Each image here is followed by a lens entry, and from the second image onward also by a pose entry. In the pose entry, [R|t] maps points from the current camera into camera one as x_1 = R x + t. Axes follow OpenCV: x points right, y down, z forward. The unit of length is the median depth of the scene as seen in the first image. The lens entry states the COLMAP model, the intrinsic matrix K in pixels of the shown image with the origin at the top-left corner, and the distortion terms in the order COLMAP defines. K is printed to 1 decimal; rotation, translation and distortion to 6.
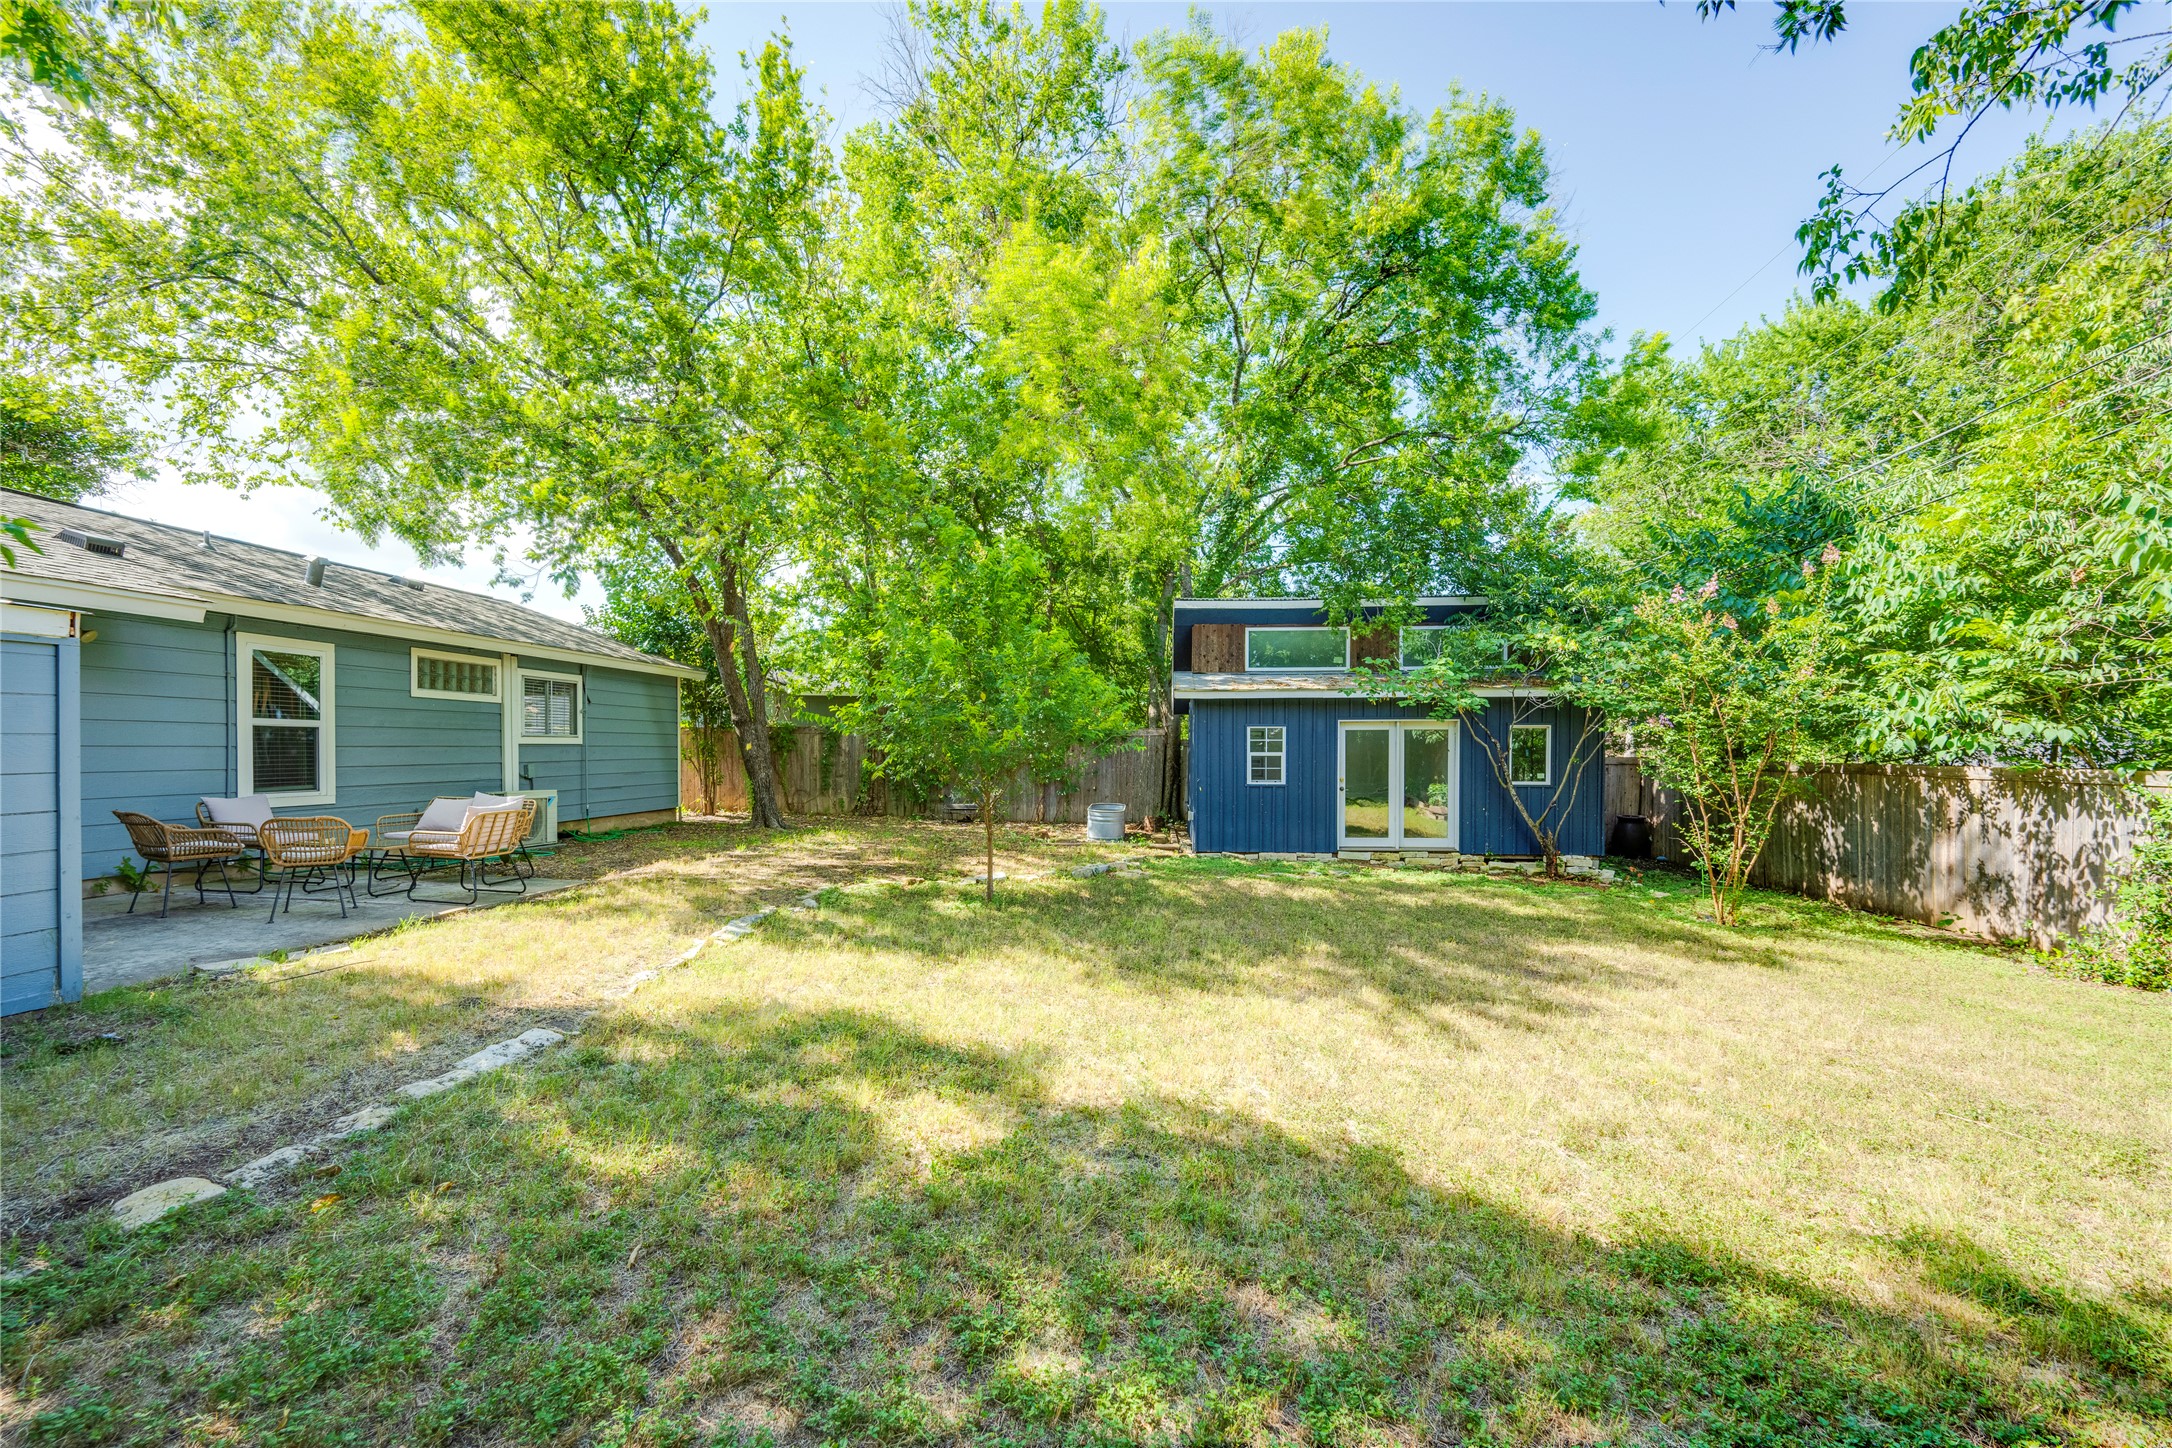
lens RADIAL K [[871.7, 0, 1095.7], [0, 871.7, 755.7], [0, 0, 1]] dist [-0.002168, -0.000631]
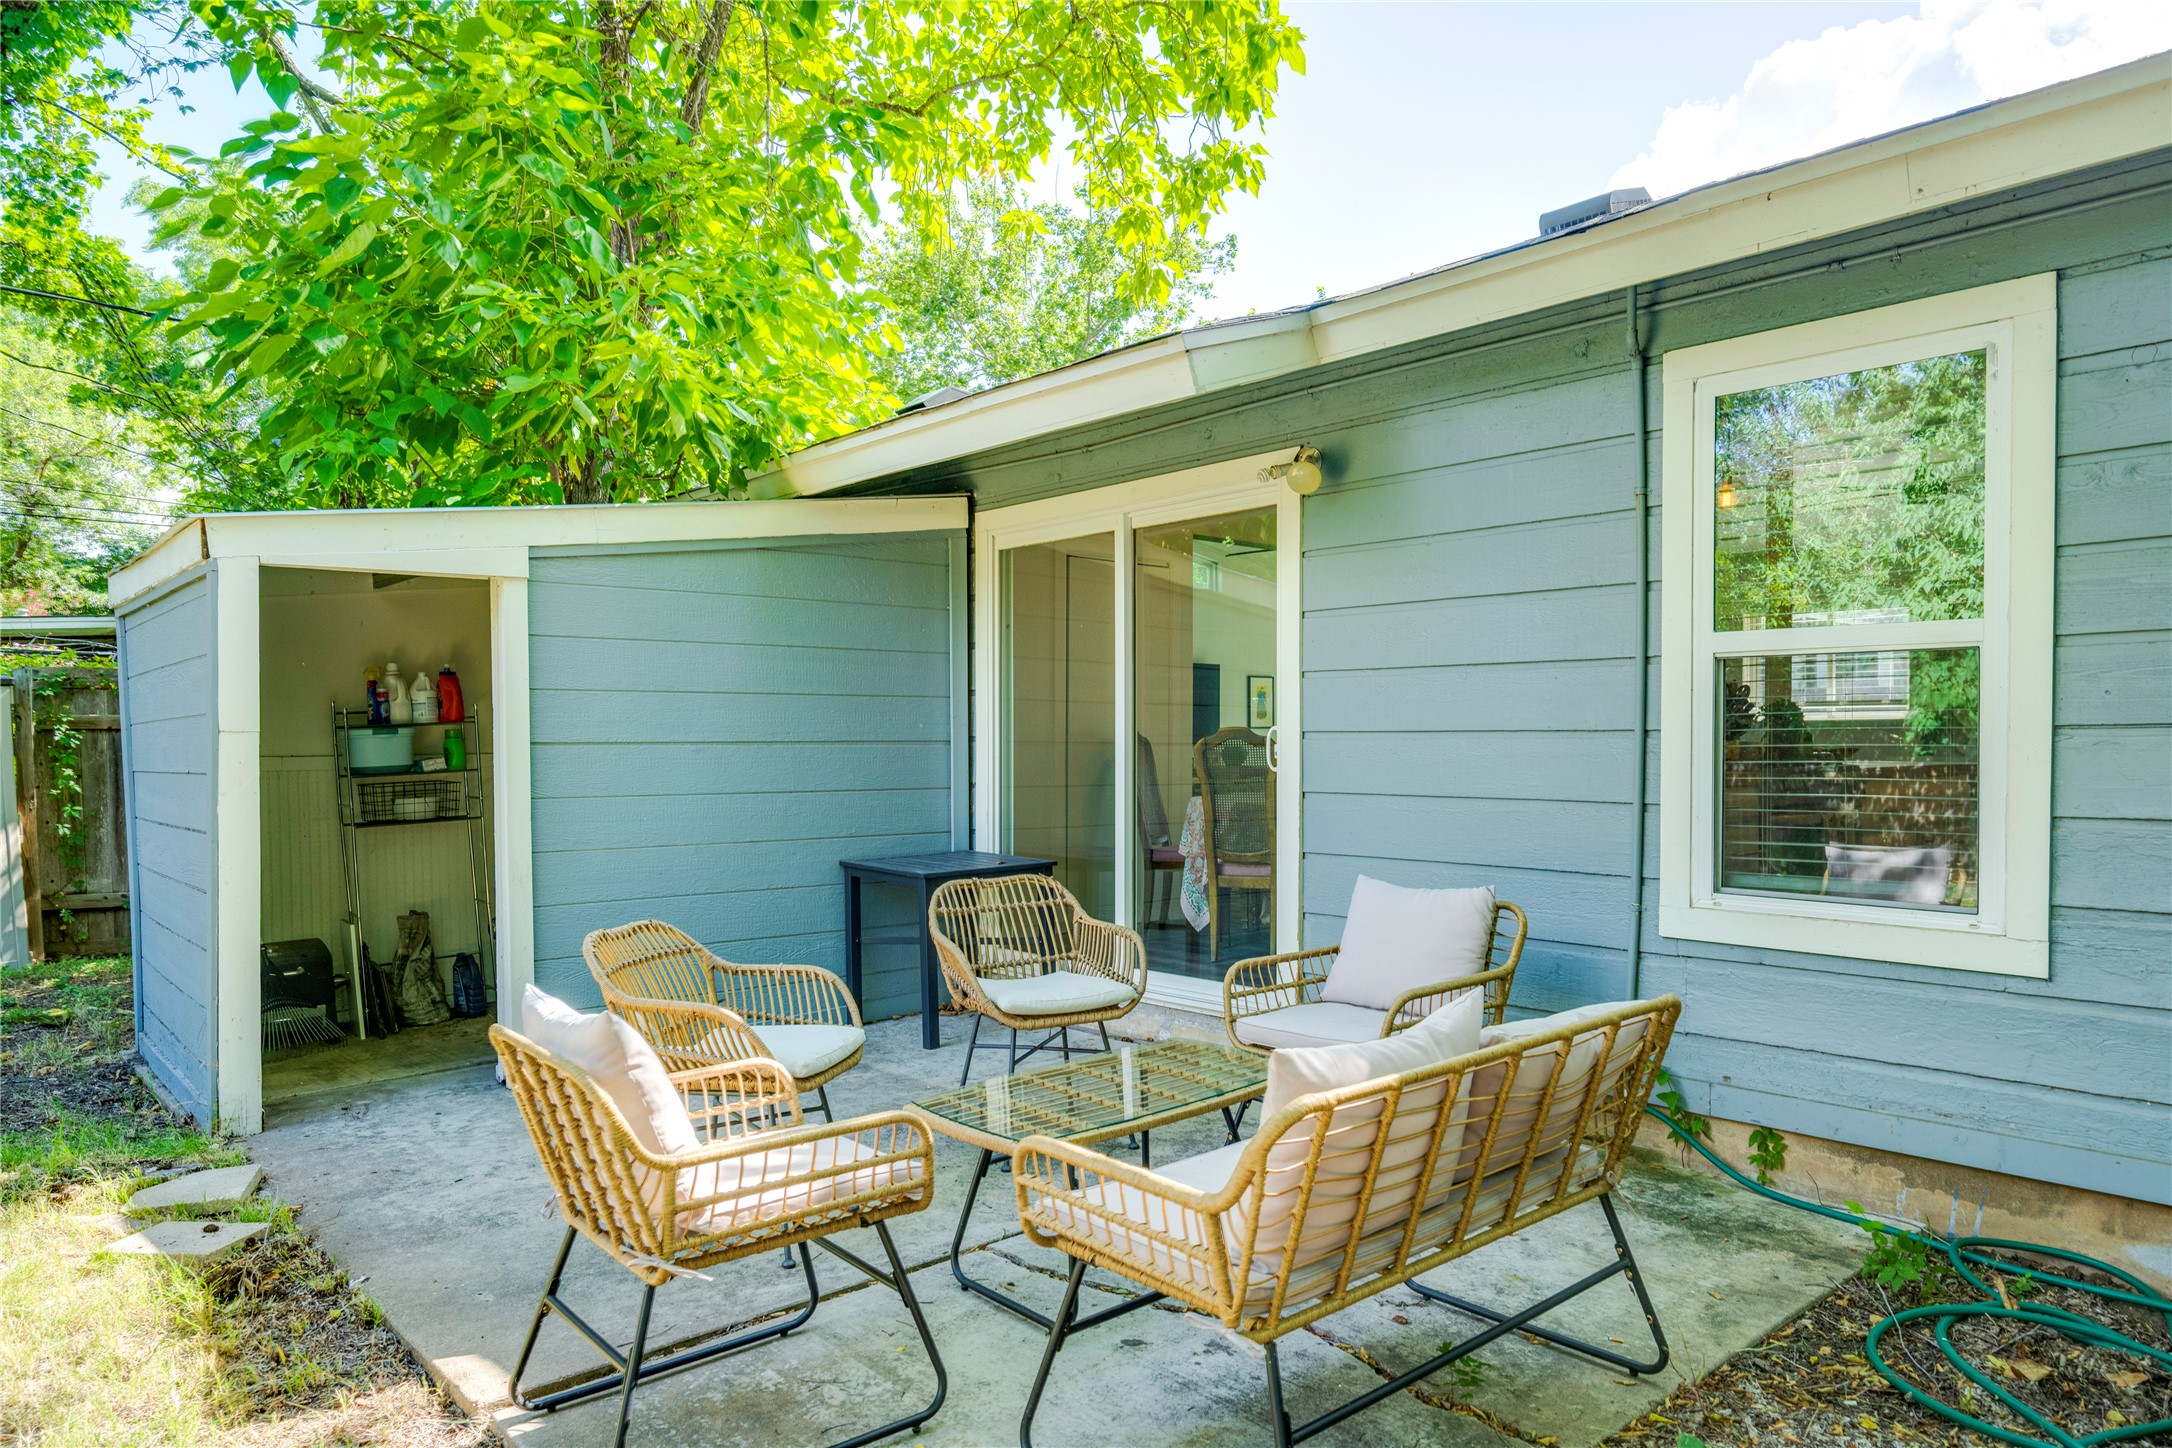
lens RADIAL K [[1413.4, 0, 1086.0], [0, 1413.4, 724.0], [0, 0, 1]] dist [-0.000639, -0.000738]
pose [[-0.695464, -0.000324, -0.718560, -0.361662], [-0.002778, 0.999994, 0.002237, -0.009055], [0.718555, 0.003552, -0.695461, 0.886254]]
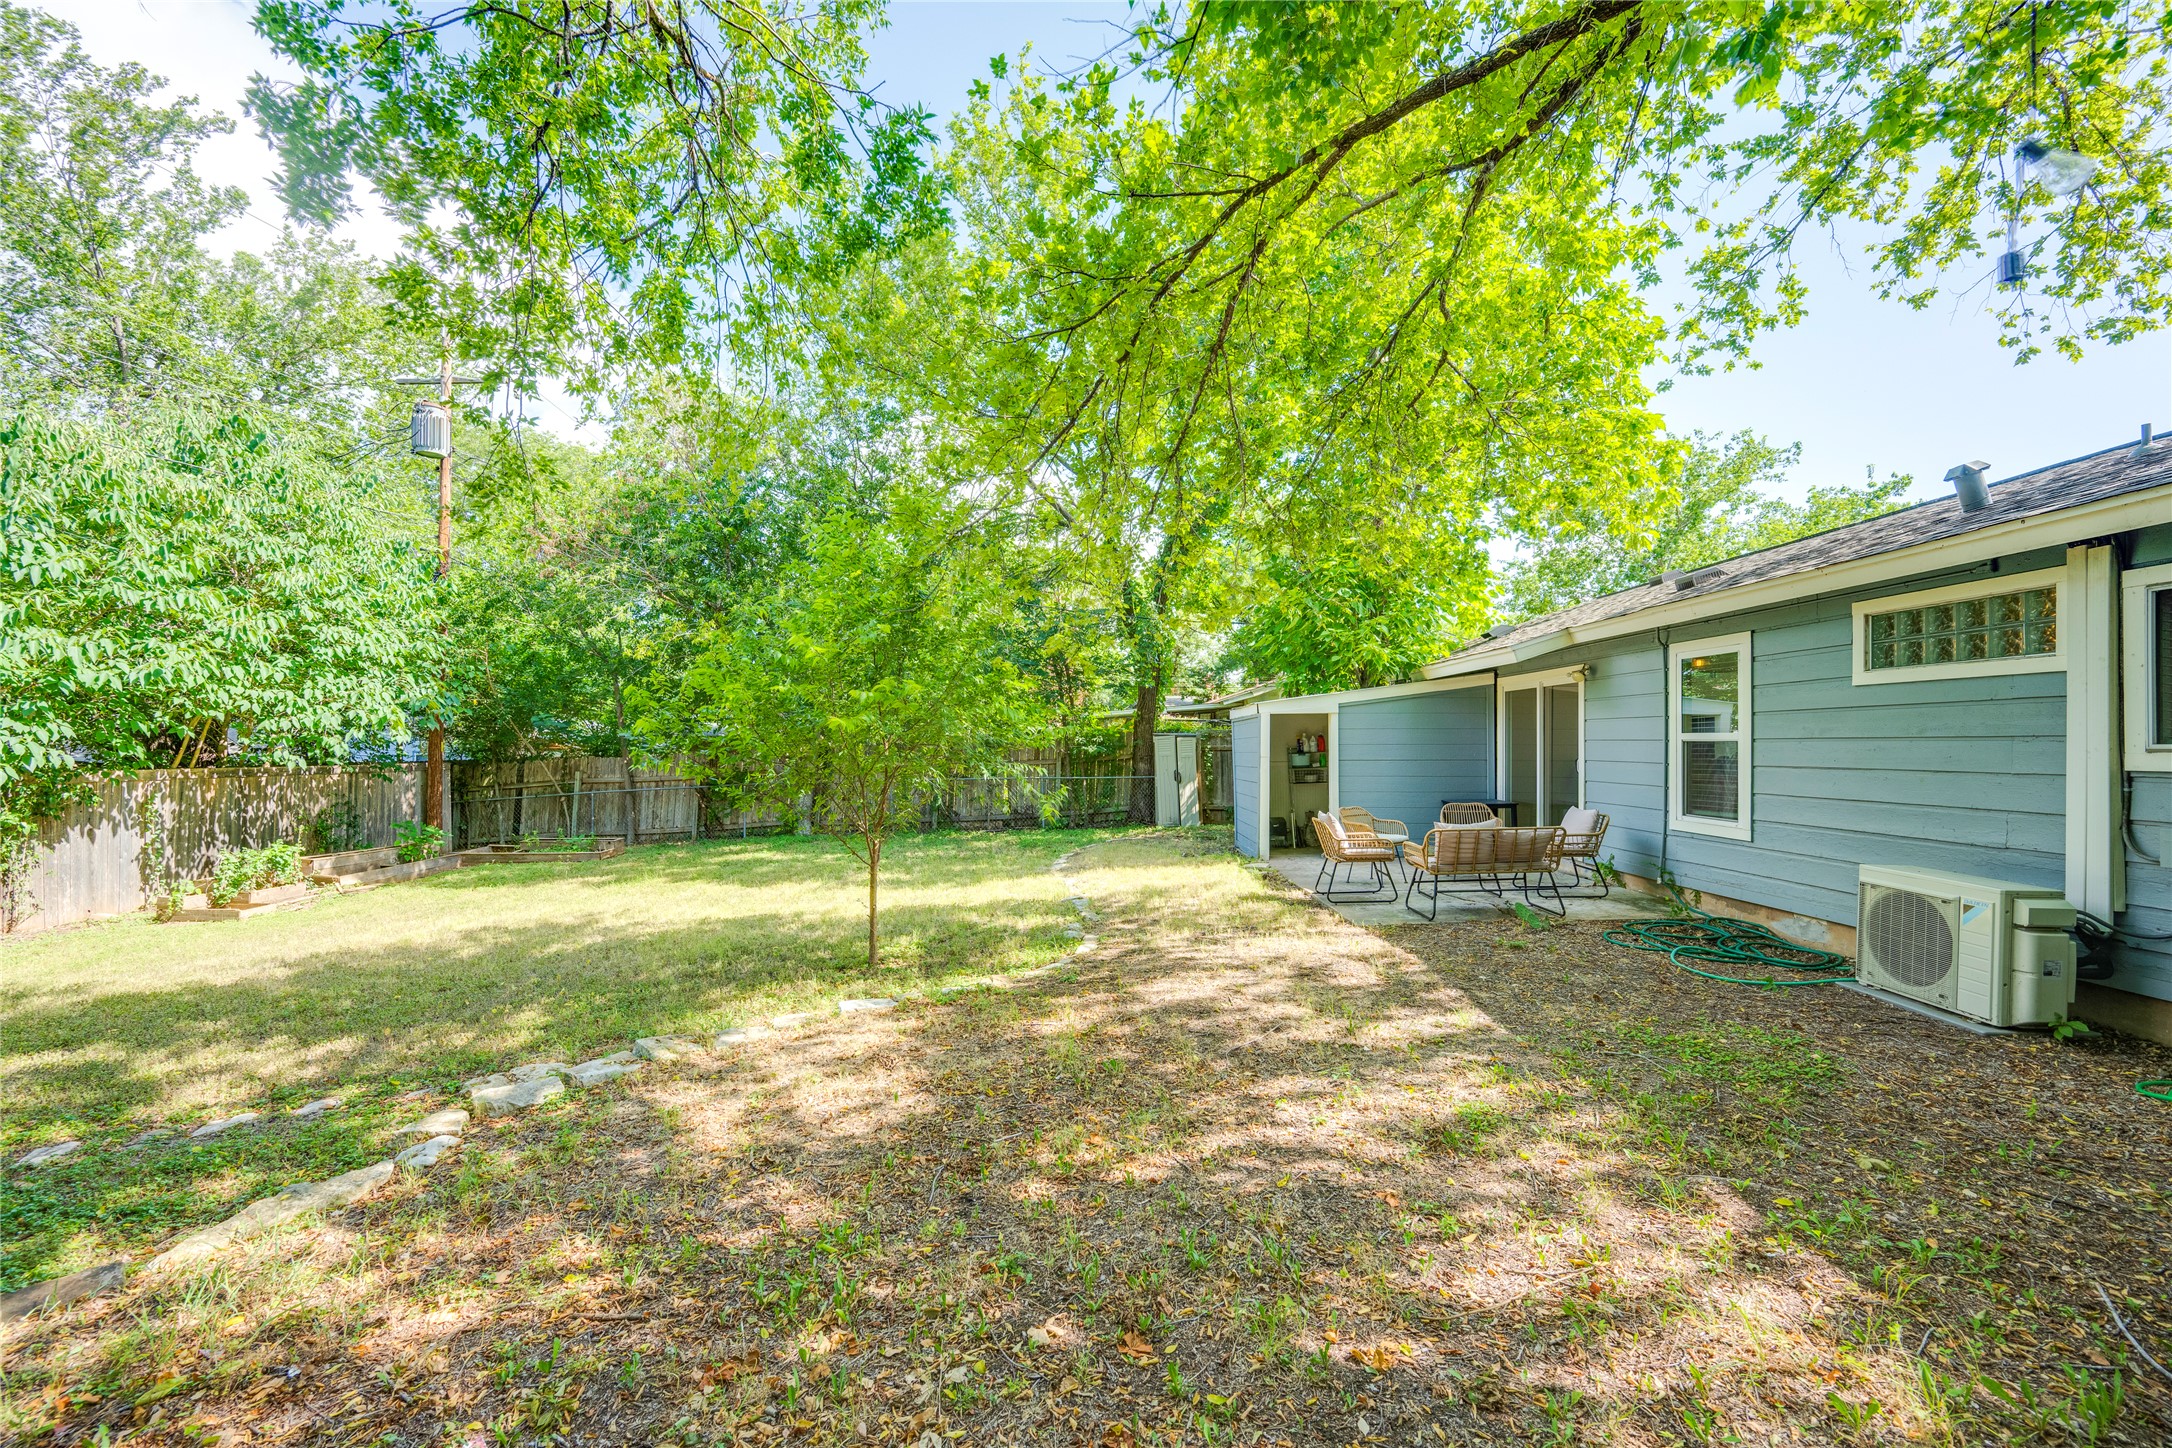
lens RADIAL K [[876.0, 0, 1089.6], [0, 876.0, 719.6], [0, 0, 1]] dist [-0.004818, -0.000274]
pose [[-0.995982, -0.005388, -0.089392, -0.192401], [-0.003912, 0.999853, -0.016680, -0.029920], [0.089469, -0.016263, -0.995857, 1.411806]]
